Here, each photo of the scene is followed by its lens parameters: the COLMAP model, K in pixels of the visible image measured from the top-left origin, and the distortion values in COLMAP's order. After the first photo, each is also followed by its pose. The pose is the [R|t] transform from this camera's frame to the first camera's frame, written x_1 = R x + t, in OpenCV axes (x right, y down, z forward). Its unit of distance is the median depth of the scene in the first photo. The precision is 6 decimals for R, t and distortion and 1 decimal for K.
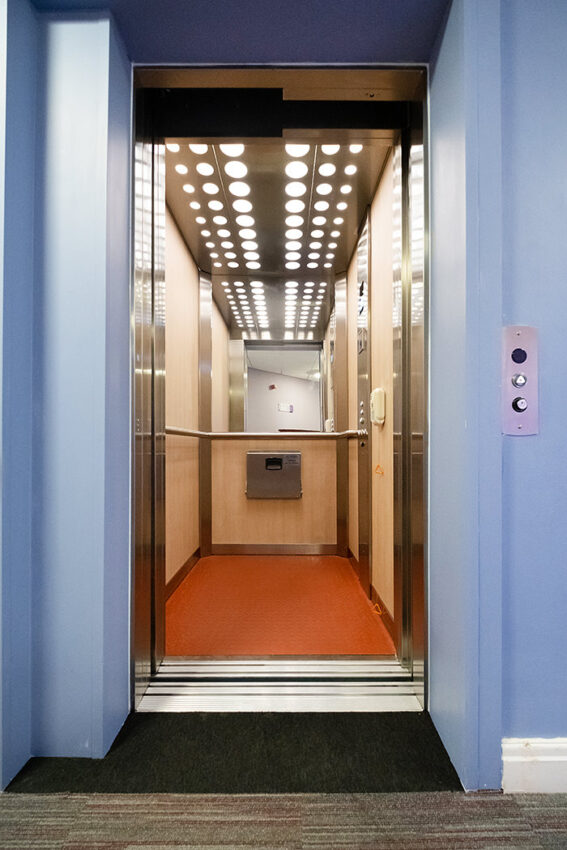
lens RADIAL K [[374.9, 0, 268.2], [0, 374.9, 438.5], [0, 0, 1]] dist [-0.000927, -0.000772]
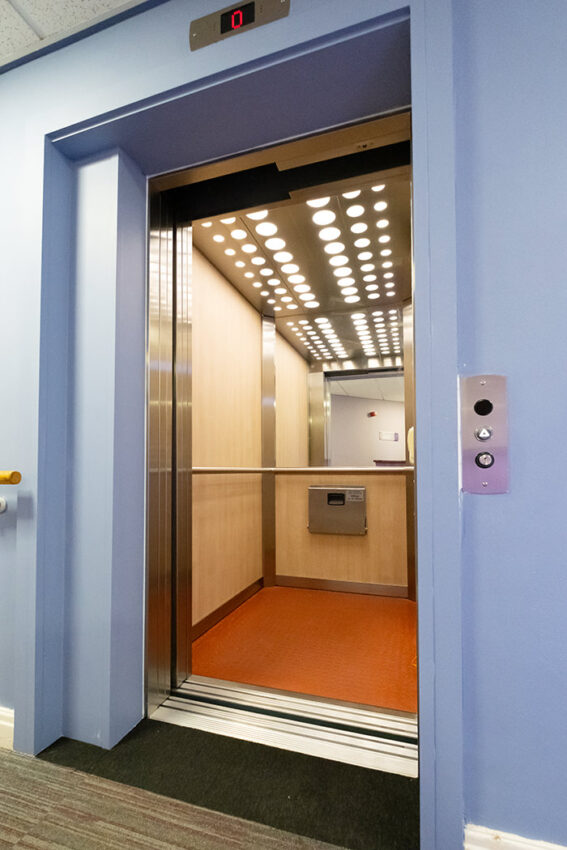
lens RADIAL K [[368.6, 0, 242.3], [0, 368.6, 461.3], [0, 0, 1]] dist [-0.001344, -0.000782]
pose [[0.954571, -0.007728, -0.297882, 0.235892], [0.001730, 0.999790, -0.020395, -0.044305], [0.297977, 0.018953, 0.954385, -0.026974]]
